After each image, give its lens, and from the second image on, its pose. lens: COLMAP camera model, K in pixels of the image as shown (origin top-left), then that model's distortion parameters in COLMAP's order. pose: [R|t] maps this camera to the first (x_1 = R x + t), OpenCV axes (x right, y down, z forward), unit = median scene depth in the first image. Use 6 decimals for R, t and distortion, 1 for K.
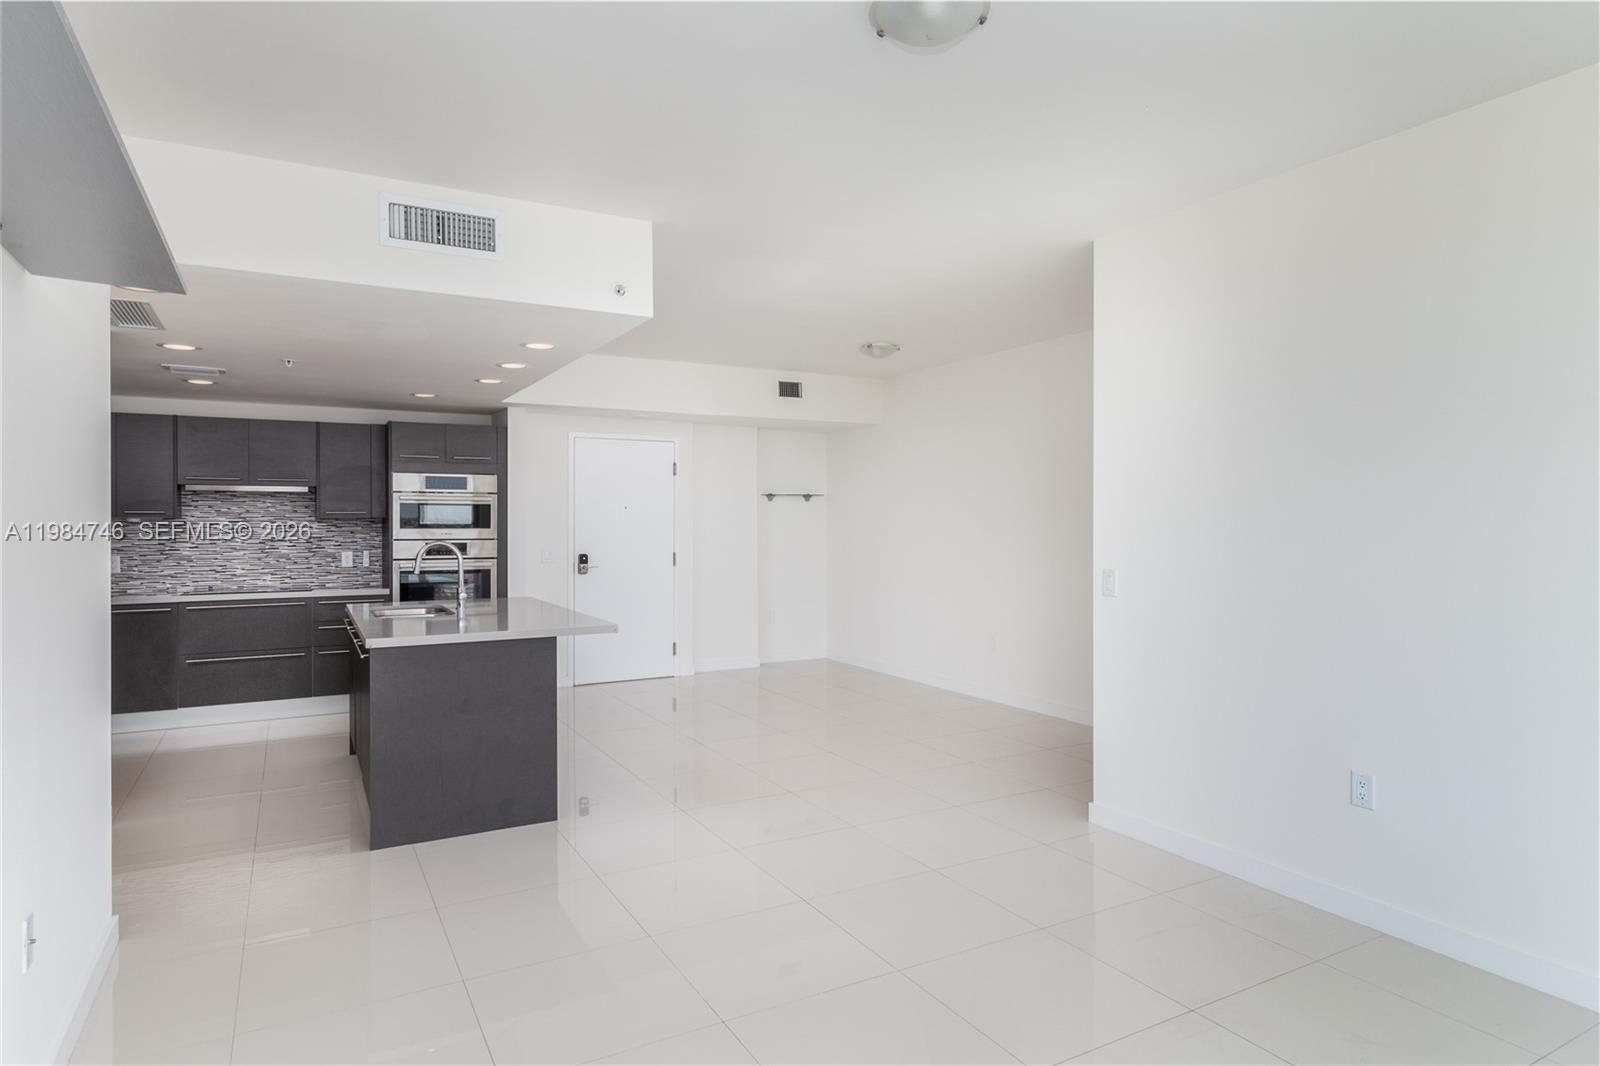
lens RADIAL K [[929.0, 0, 840.8], [0, 929.0, 520.5], [0, 0, 1]] dist [-0.035779, 0.009322]
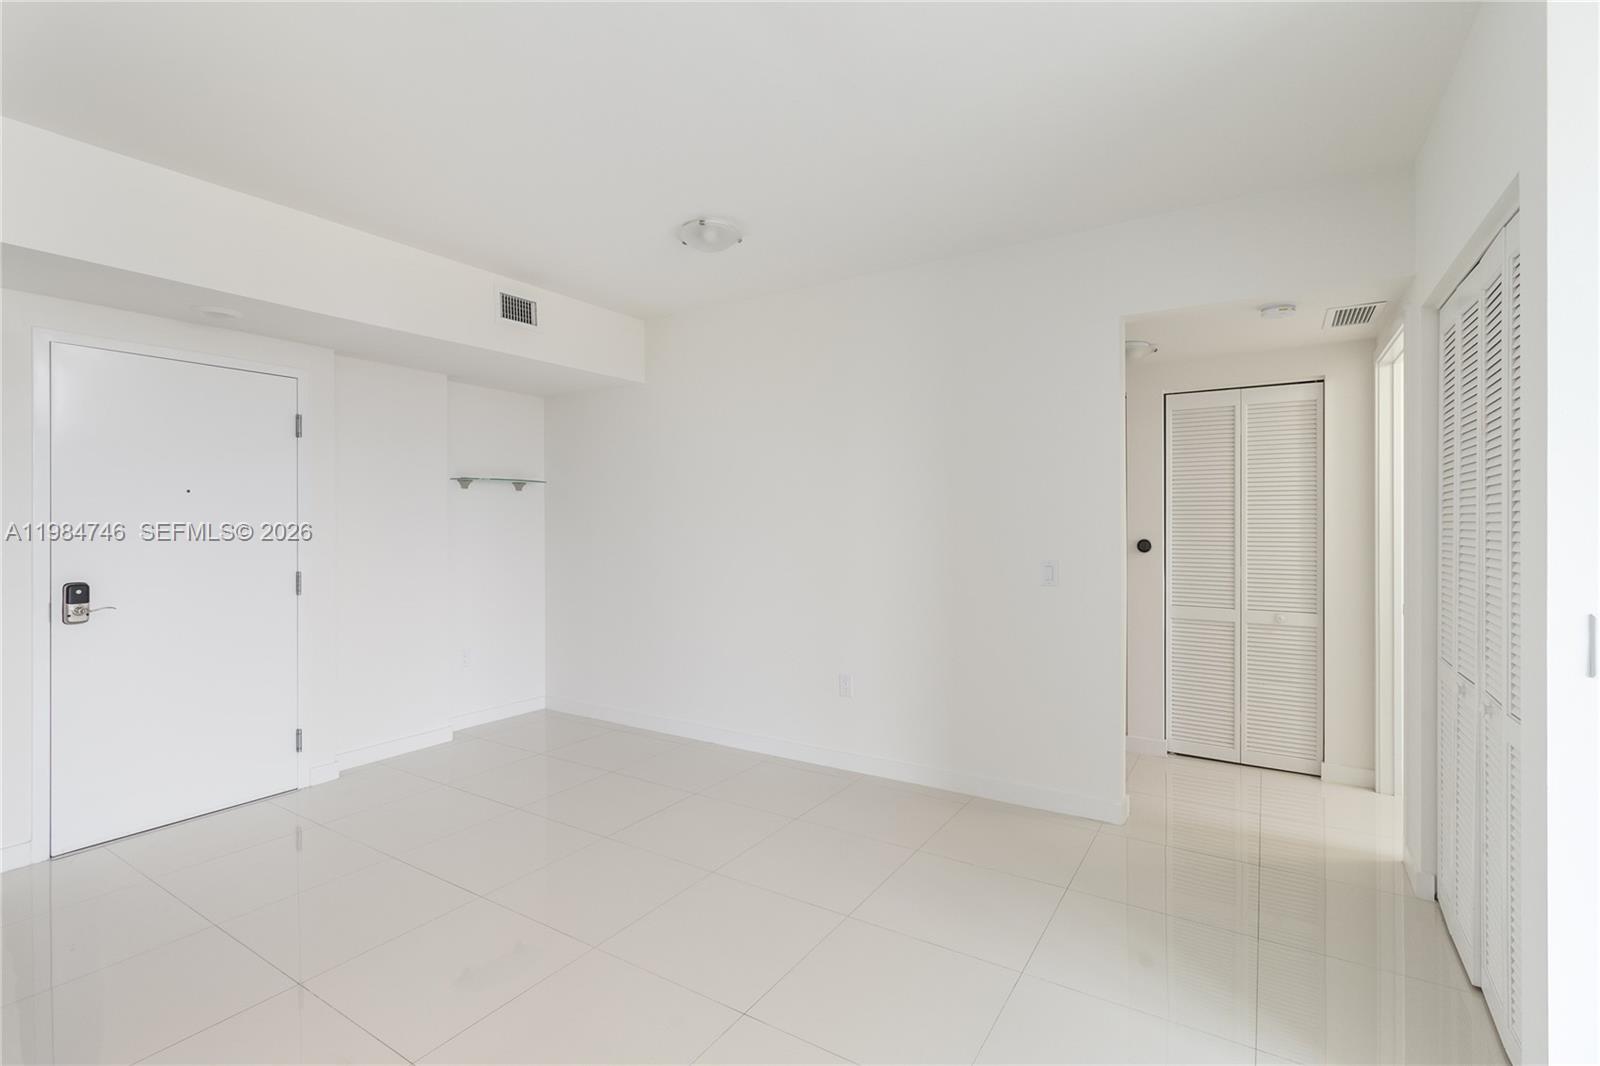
lens RADIAL K [[739.1, 0, 803.9], [0, 739.1, 523.8], [0, 0, 1]] dist [0.002082, 0.001130]
pose [[0.900707, 0.000436, 0.434426, -0.115223], [-0.001754, 0.999995, 0.002633, 0.003964], [-0.434423, -0.003134, 0.900704, 0.540561]]
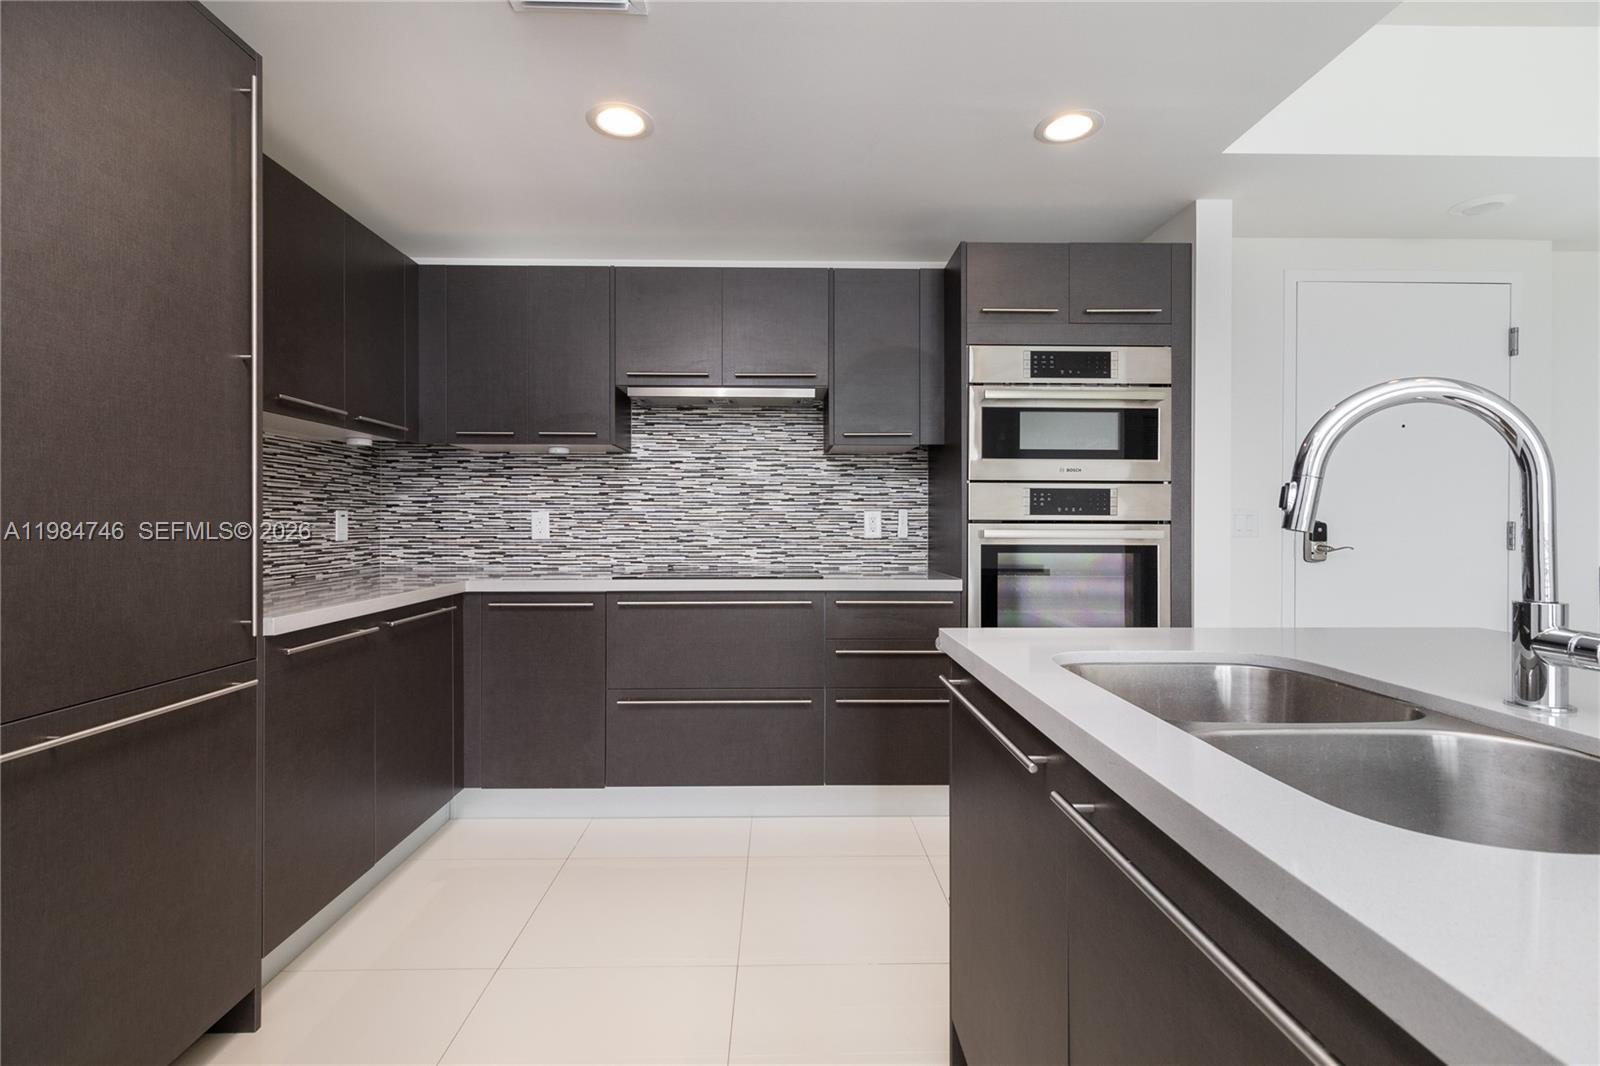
lens RADIAL K [[739.1, 0, 790.9], [0, 739.1, 525.8], [0, 0, 1]] dist [0.002082, 0.001130]
pose [[0.865098, 0.004545, -0.501582, -0.358093], [-0.002775, 0.999987, 0.004275, 0.042231], [0.501595, -0.002306, 0.865100, 0.590142]]
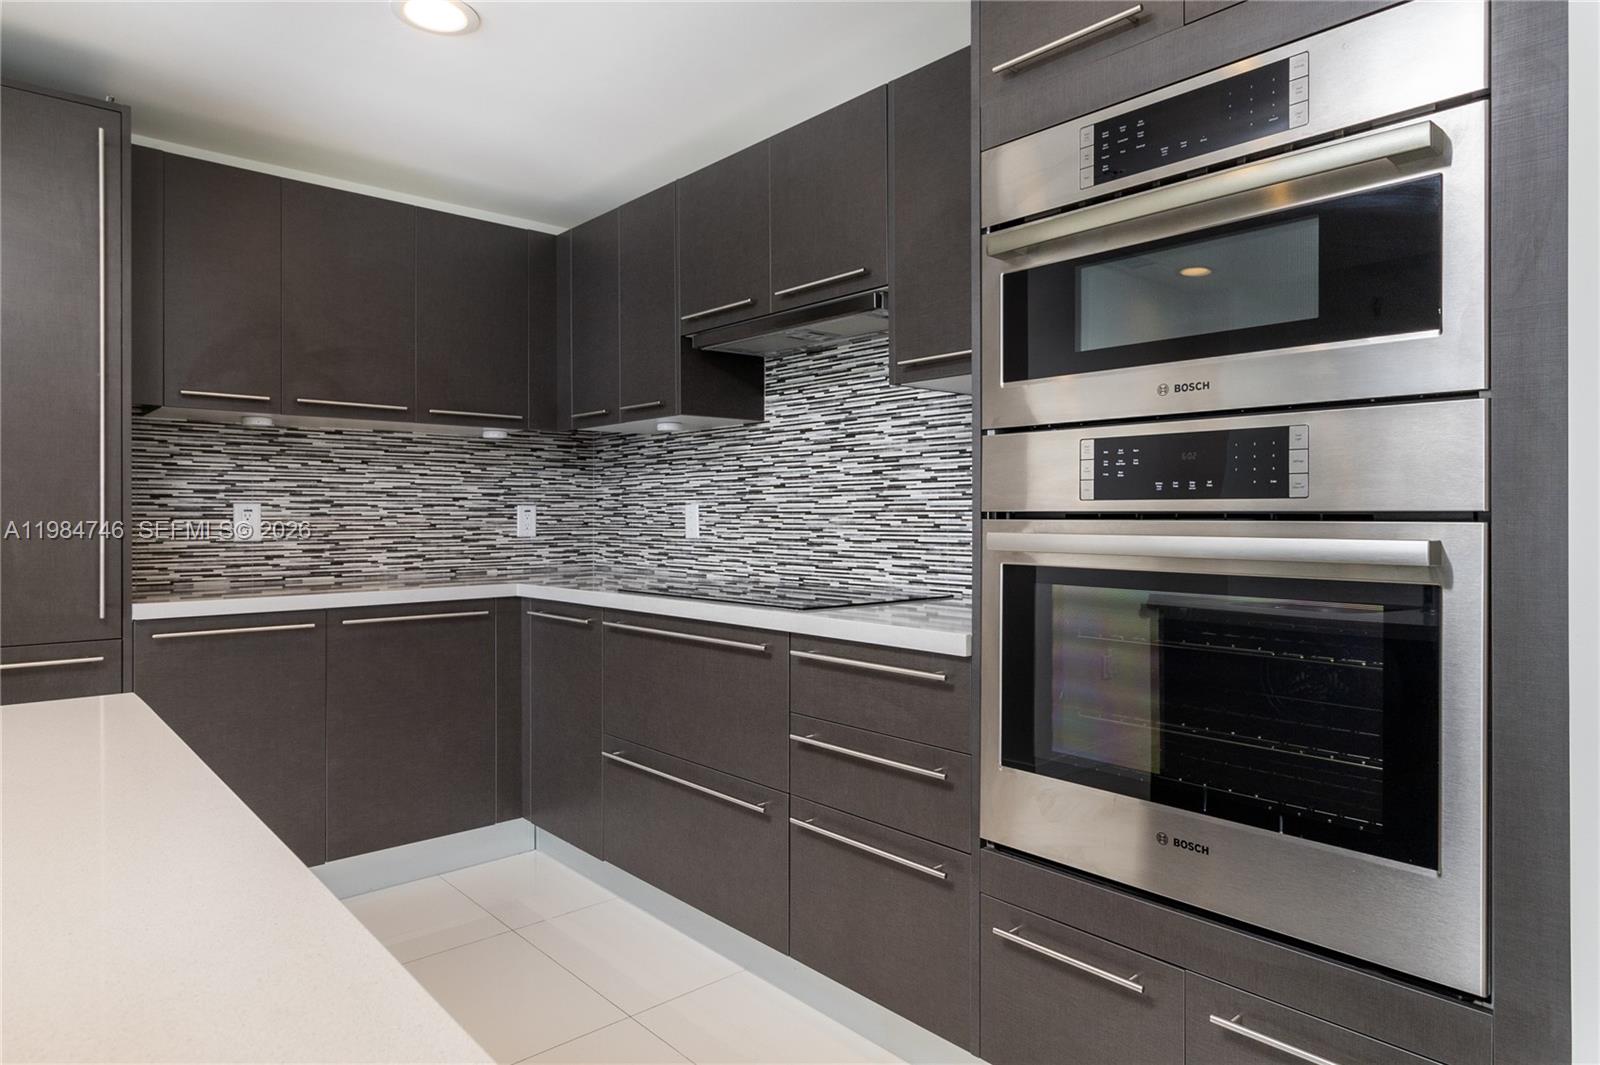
lens RADIAL K [[929.0, 0, 810.9], [0, 929.0, 505.8], [0, 0, 1]] dist [-0.035779, 0.009322]
pose [[0.202000, -0.008646, -0.979347, -0.252982], [0.001485, 0.999963, -0.008521, 0.040769], [0.979384, 0.000267, 0.202005, 0.880371]]
